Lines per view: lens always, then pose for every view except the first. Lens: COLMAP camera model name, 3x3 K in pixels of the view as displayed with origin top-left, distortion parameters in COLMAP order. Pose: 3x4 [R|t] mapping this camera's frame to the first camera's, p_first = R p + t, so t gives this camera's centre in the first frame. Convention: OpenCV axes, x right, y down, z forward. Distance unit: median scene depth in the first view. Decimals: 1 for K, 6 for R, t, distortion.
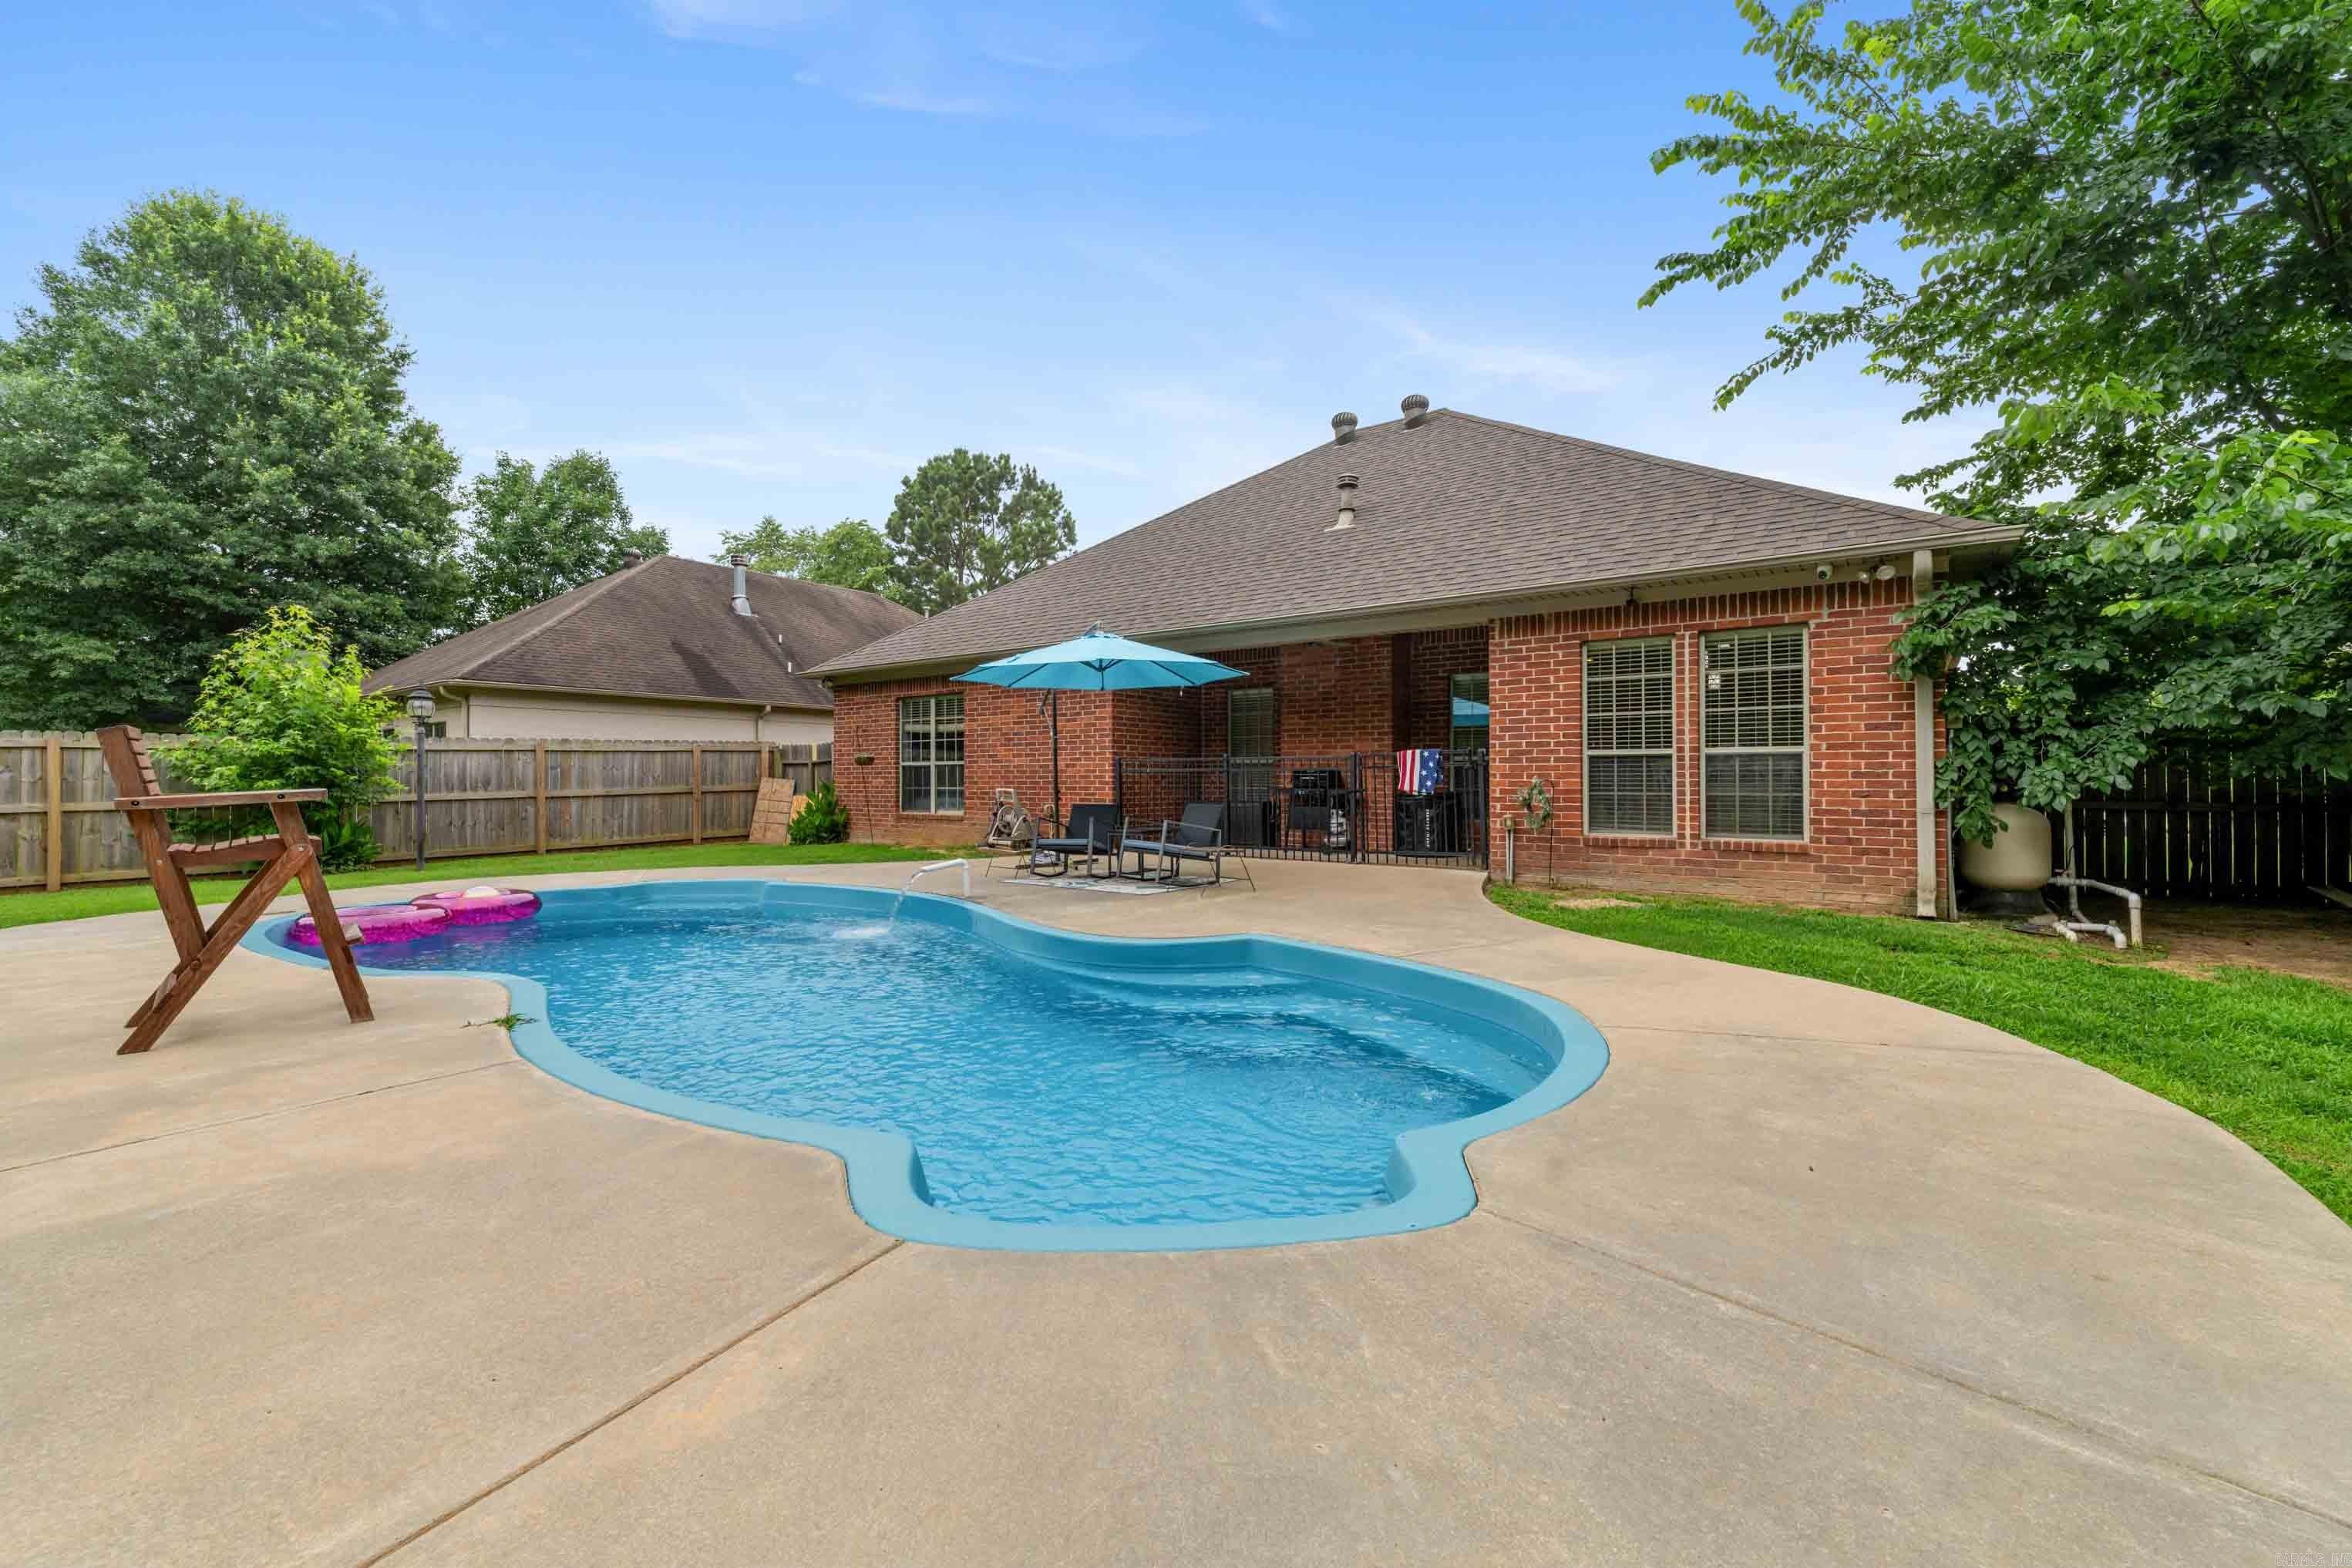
lens RADIAL K [[966.9, 0, 1174.0], [0, 966.9, 779.1], [0, 0, 1]] dist [0.005434, -0.003151]
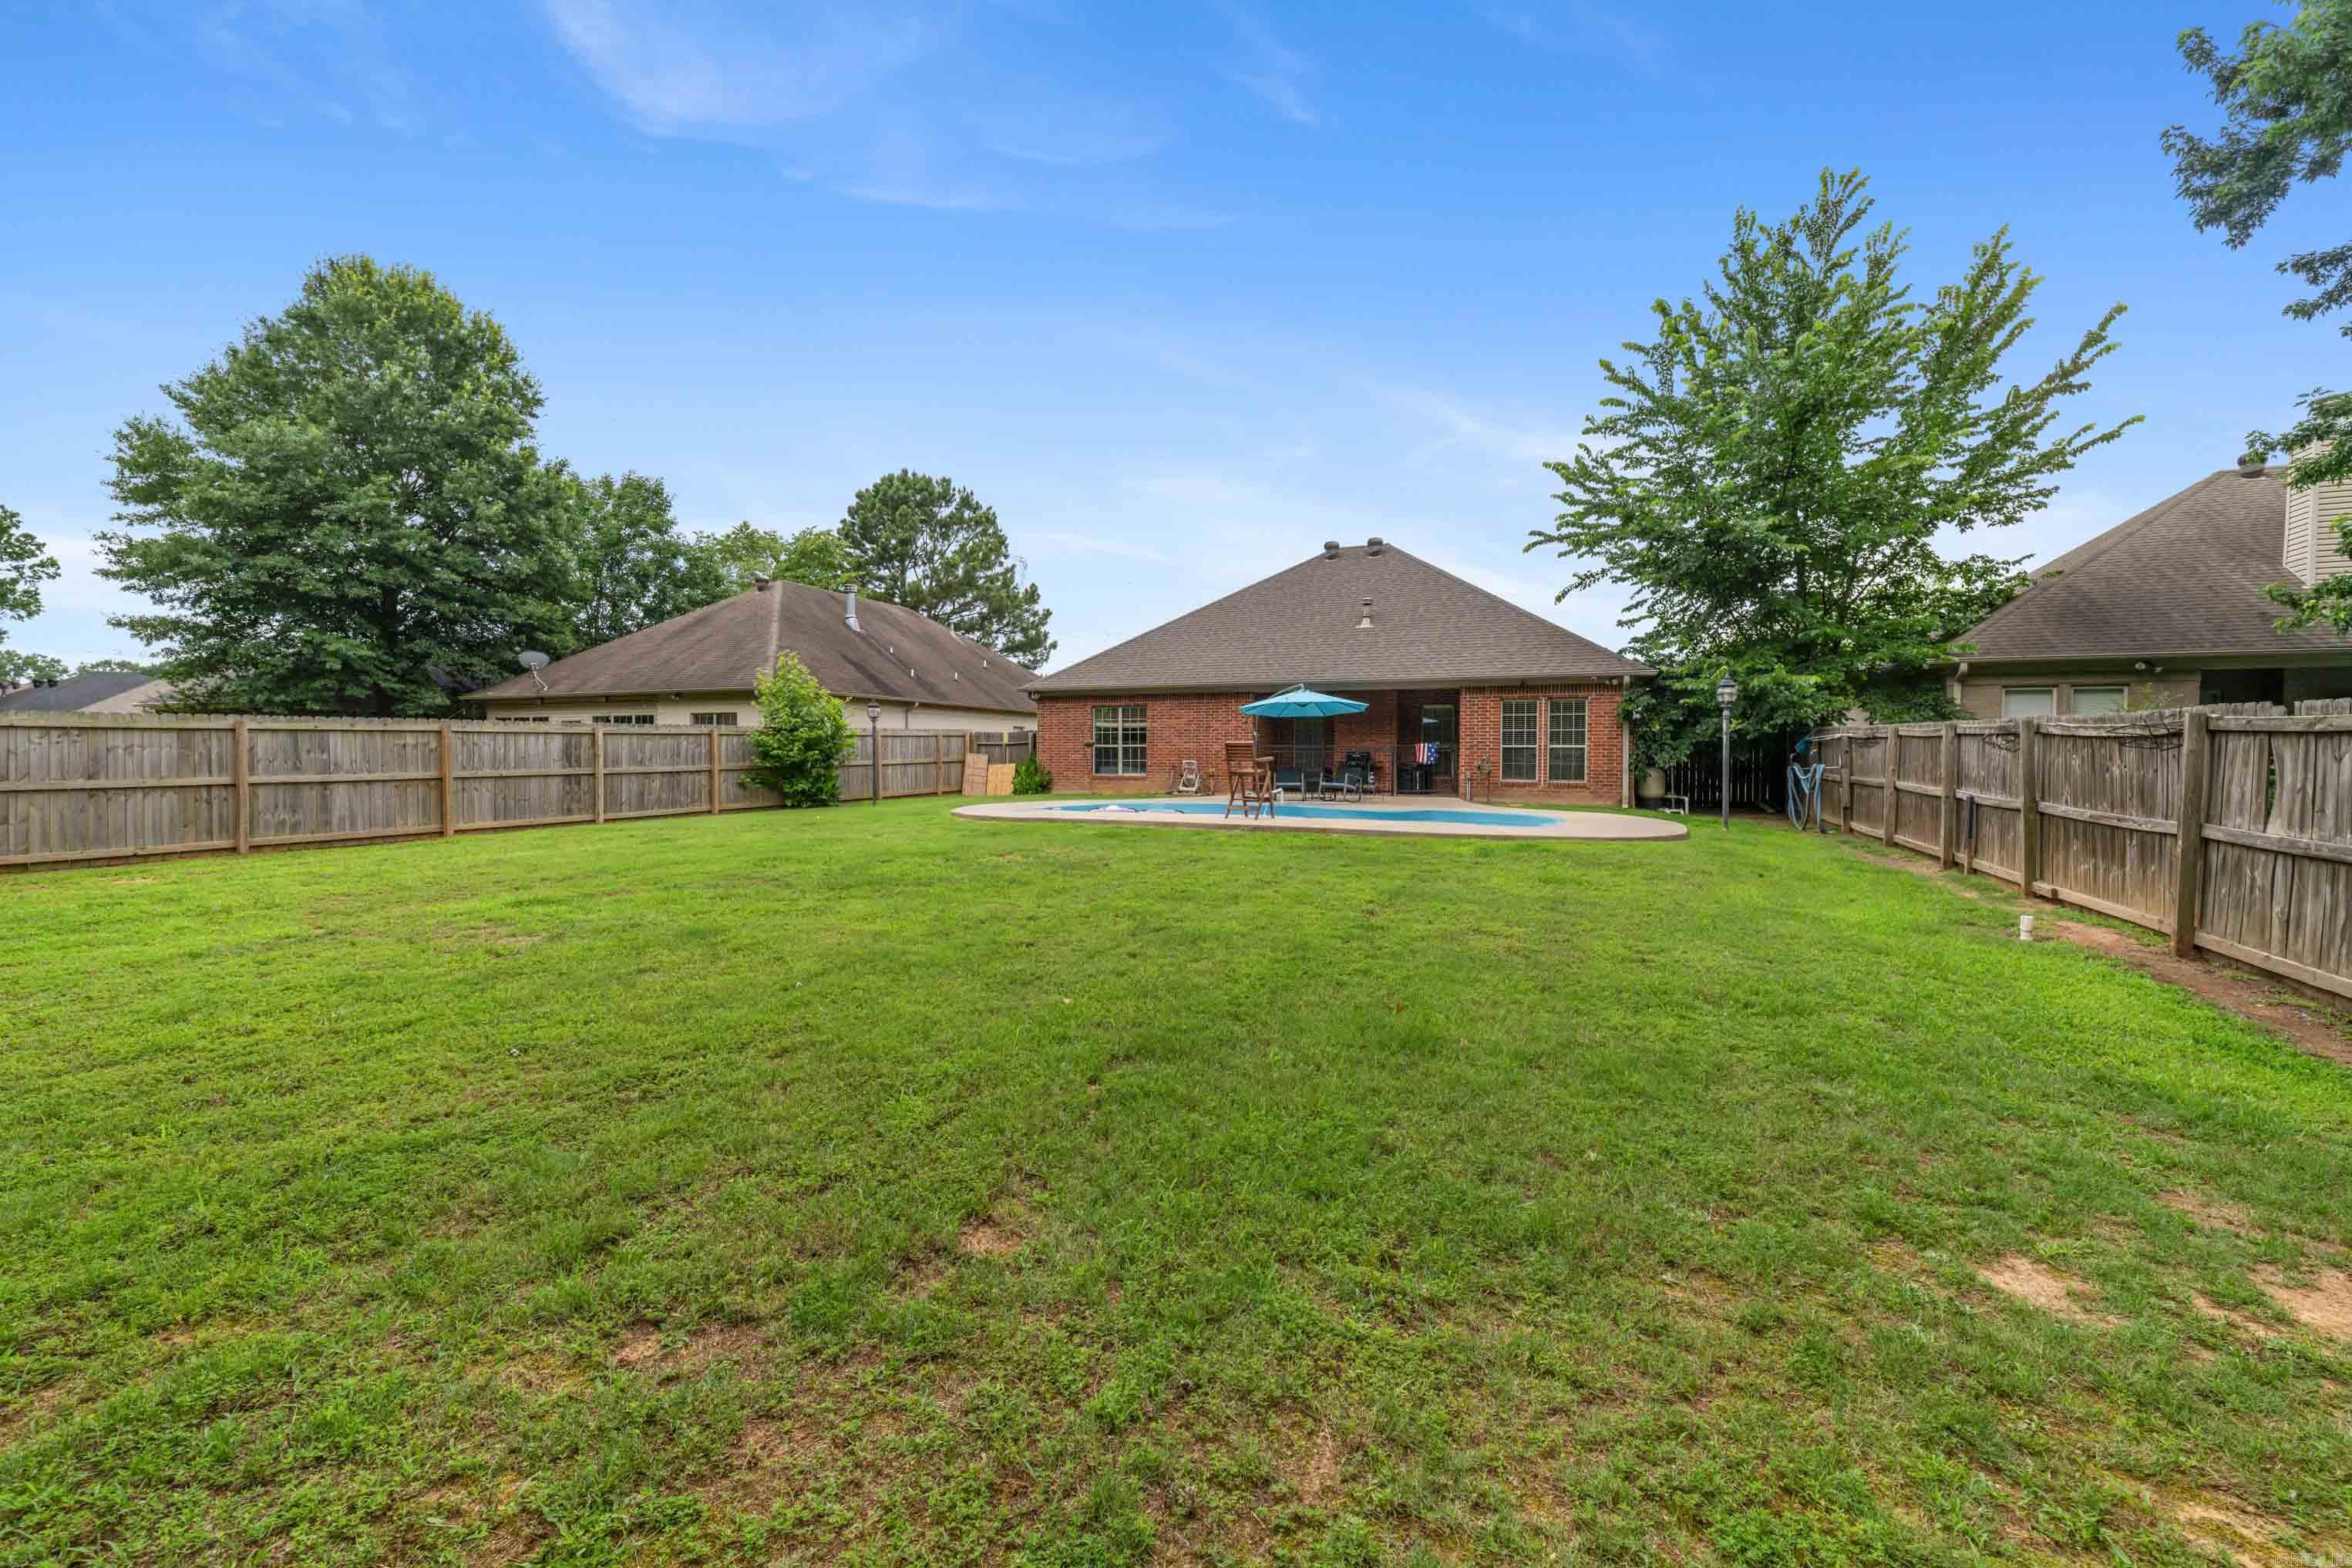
lens RADIAL K [[966.9, 0, 1177.3], [0, 966.9, 789.3], [0, 0, 1]] dist [0.005434, -0.003151]
pose [[0.973304, -0.001164, 0.229515, -0.543021], [-0.006710, 0.999415, 0.033523, 0.002325], [-0.229420, -0.034168, 0.972728, -0.685917]]
